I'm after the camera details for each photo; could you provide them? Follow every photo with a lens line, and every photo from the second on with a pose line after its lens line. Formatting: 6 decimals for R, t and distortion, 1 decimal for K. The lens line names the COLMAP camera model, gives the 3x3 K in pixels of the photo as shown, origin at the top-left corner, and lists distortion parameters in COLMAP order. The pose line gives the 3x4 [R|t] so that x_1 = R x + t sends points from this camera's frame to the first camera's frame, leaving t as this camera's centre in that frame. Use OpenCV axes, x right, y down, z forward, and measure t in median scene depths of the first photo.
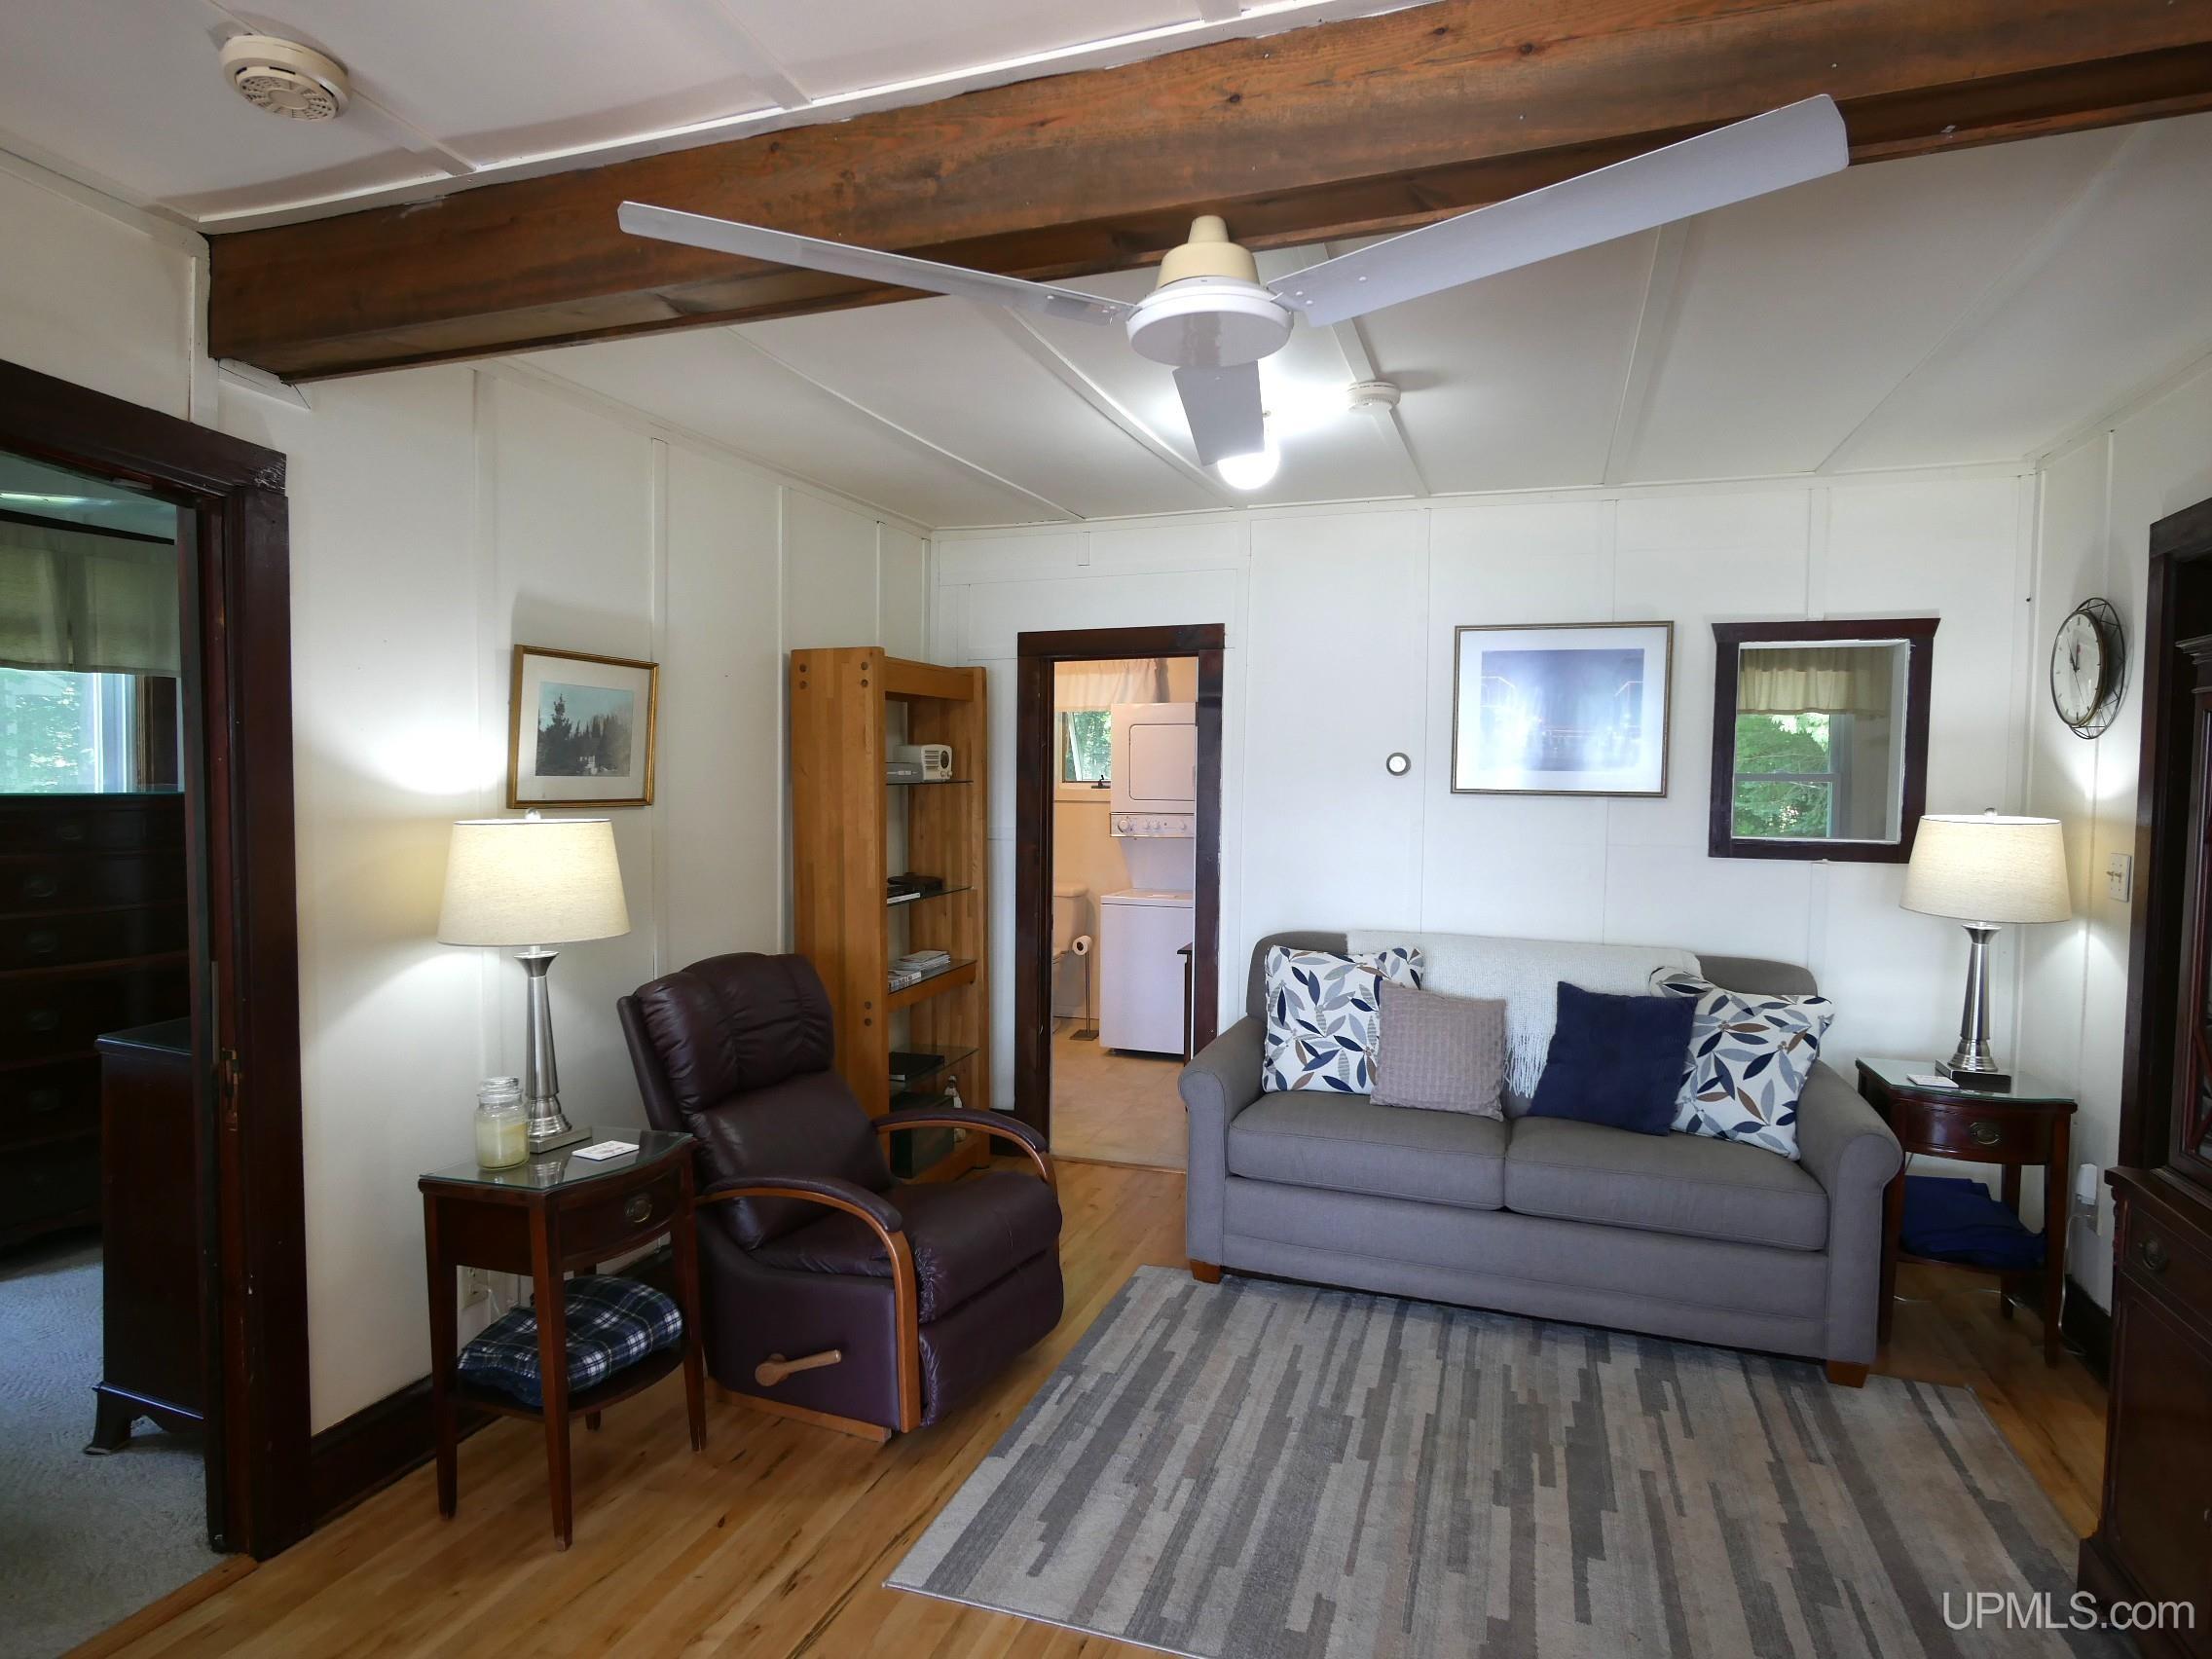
lens RADIAL K [[1246.0, 0, 1099.3], [0, 1246.0, 831.8], [0, 0, 1]] dist [0.000497, 0.000023]
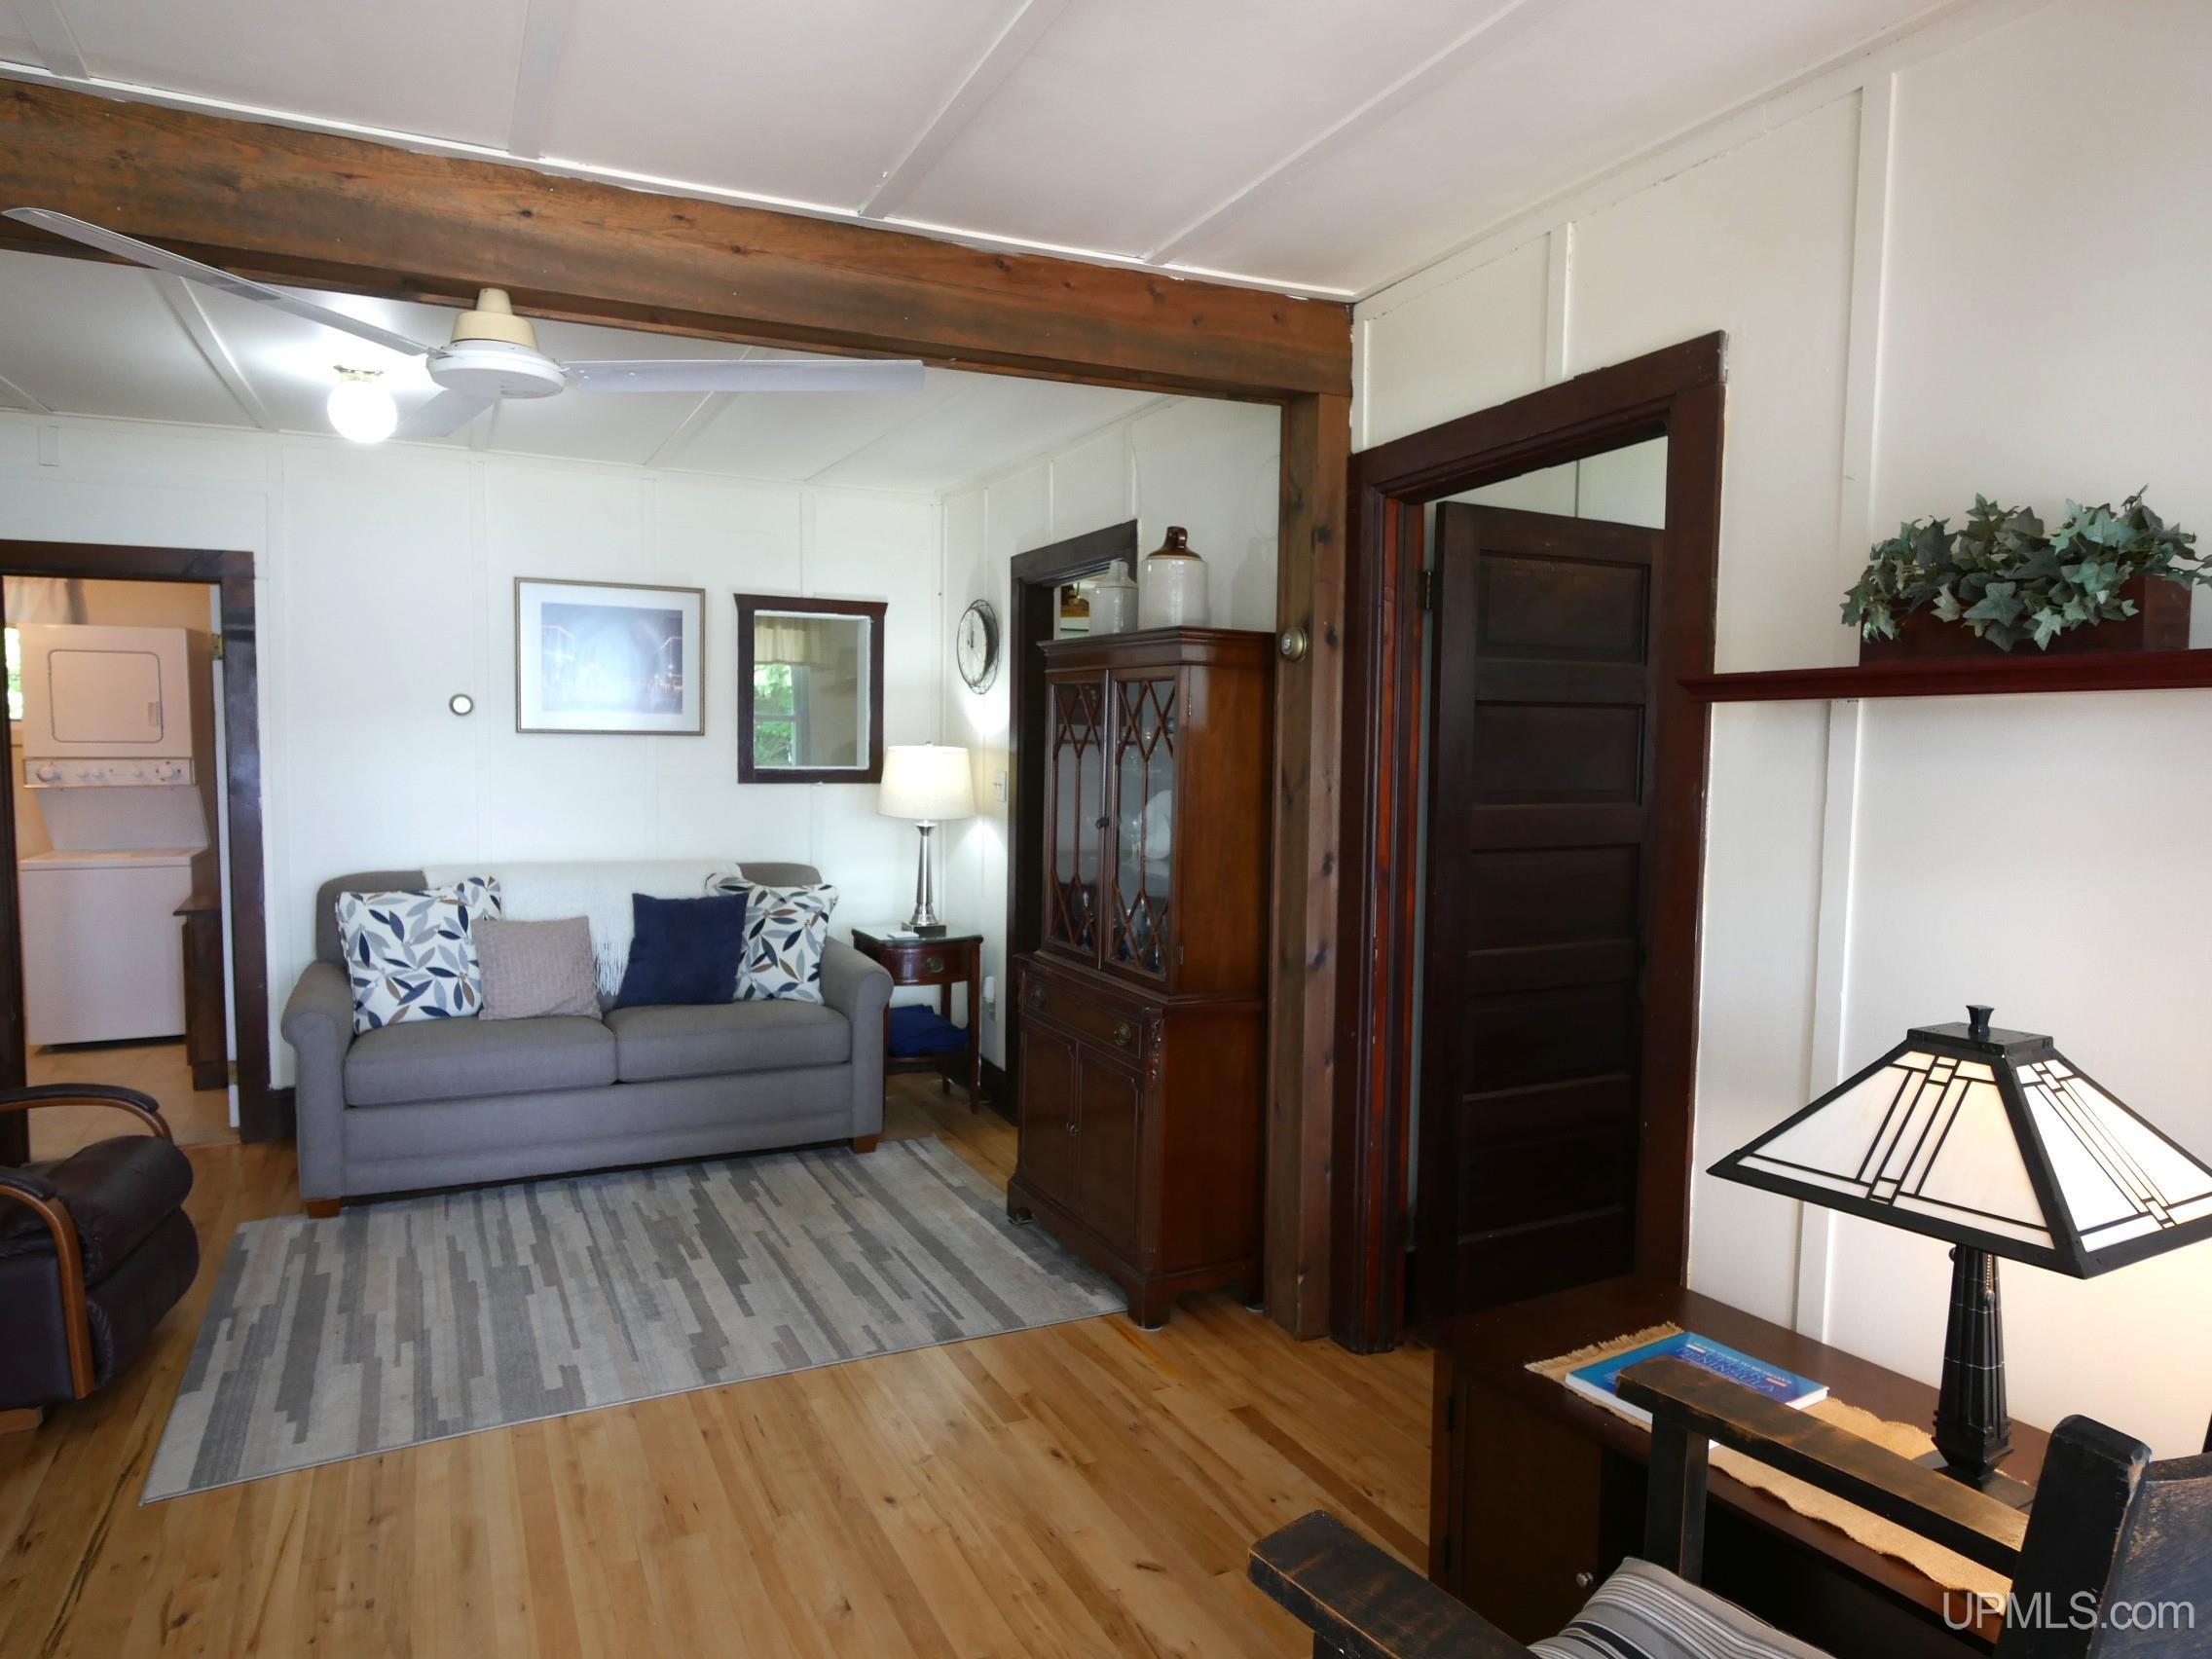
lens RADIAL K [[1347.0, 0, 1106.0], [0, 1347.0, 829.5], [0, 0, 1]] dist [-0.001493, -0.001199]
pose [[0.695614, -0.055489, 0.716270, -0.273060], [0.026308, 0.998311, 0.051790, 0.007921], [-0.717934, -0.017182, 0.695899, -0.240194]]
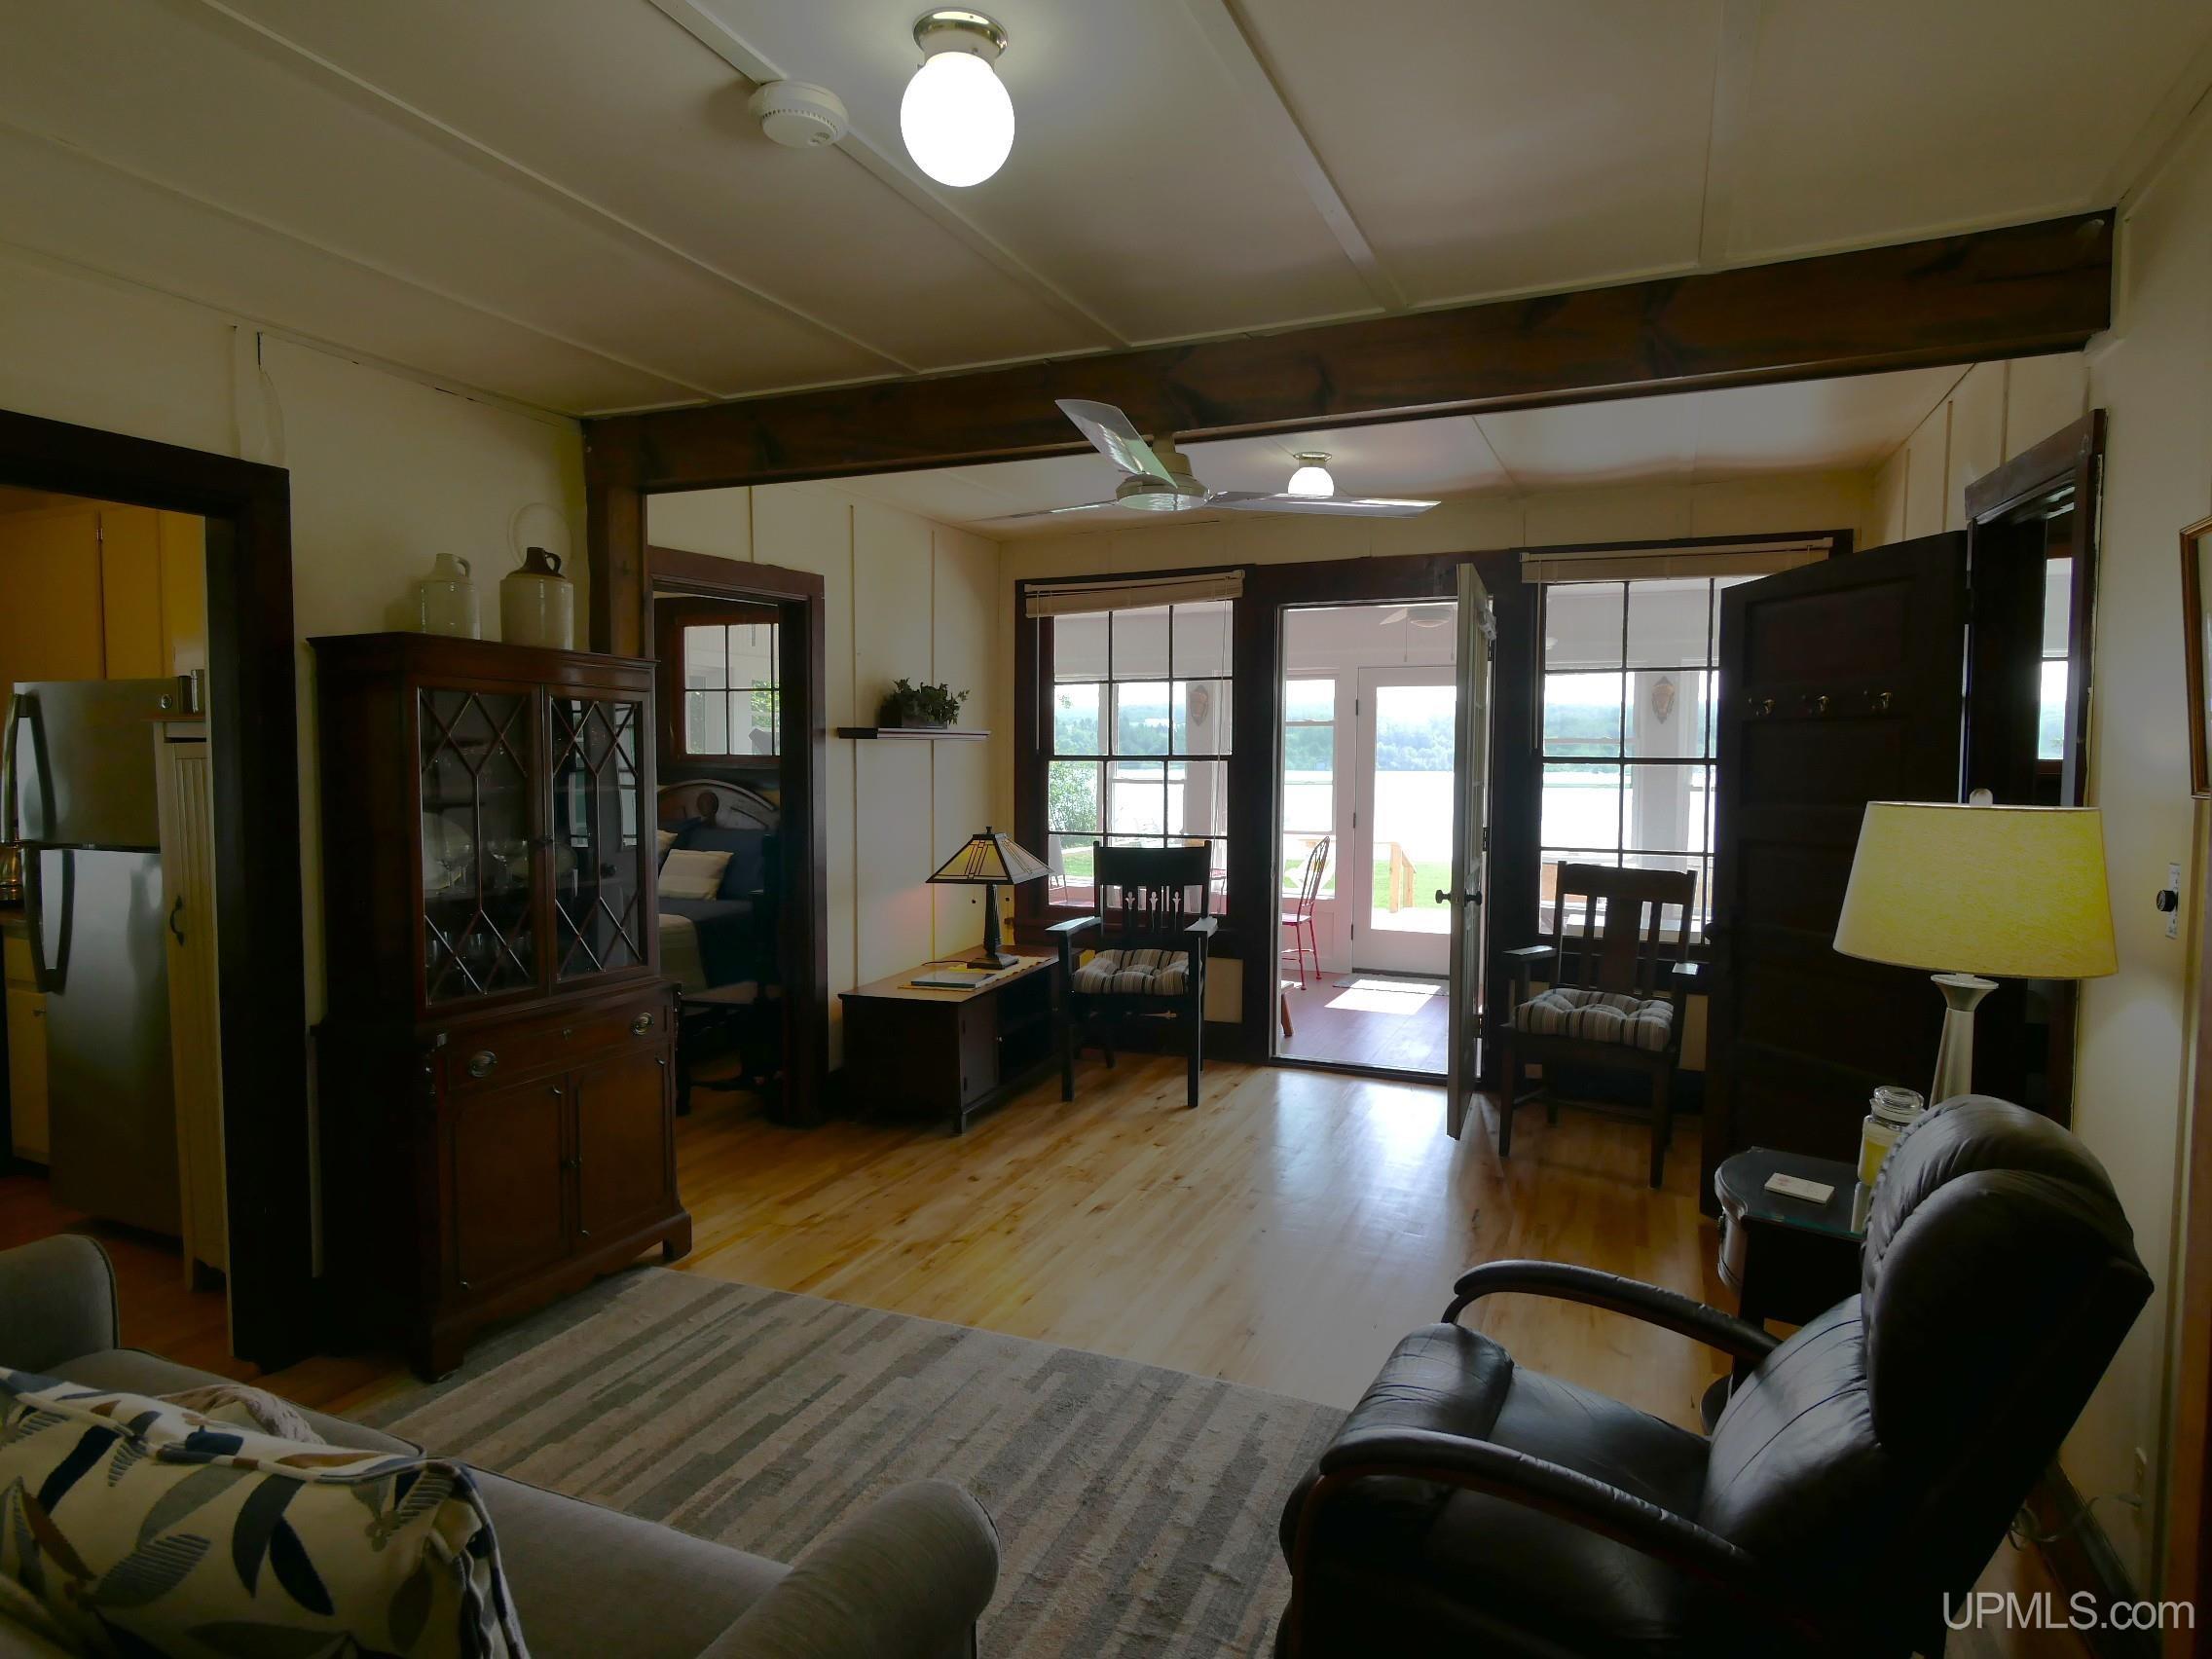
lens RADIAL K [[1246.0, 0, 1099.3], [0, 1246.0, 831.8], [0, 0, 1]] dist [0.000497, 0.000023]
pose [[-0.995903, -0.019863, 0.088215, 0.006630], [-0.011099, 0.995050, 0.098755, -0.053688], [-0.089740, 0.097371, -0.991194, 1.535984]]
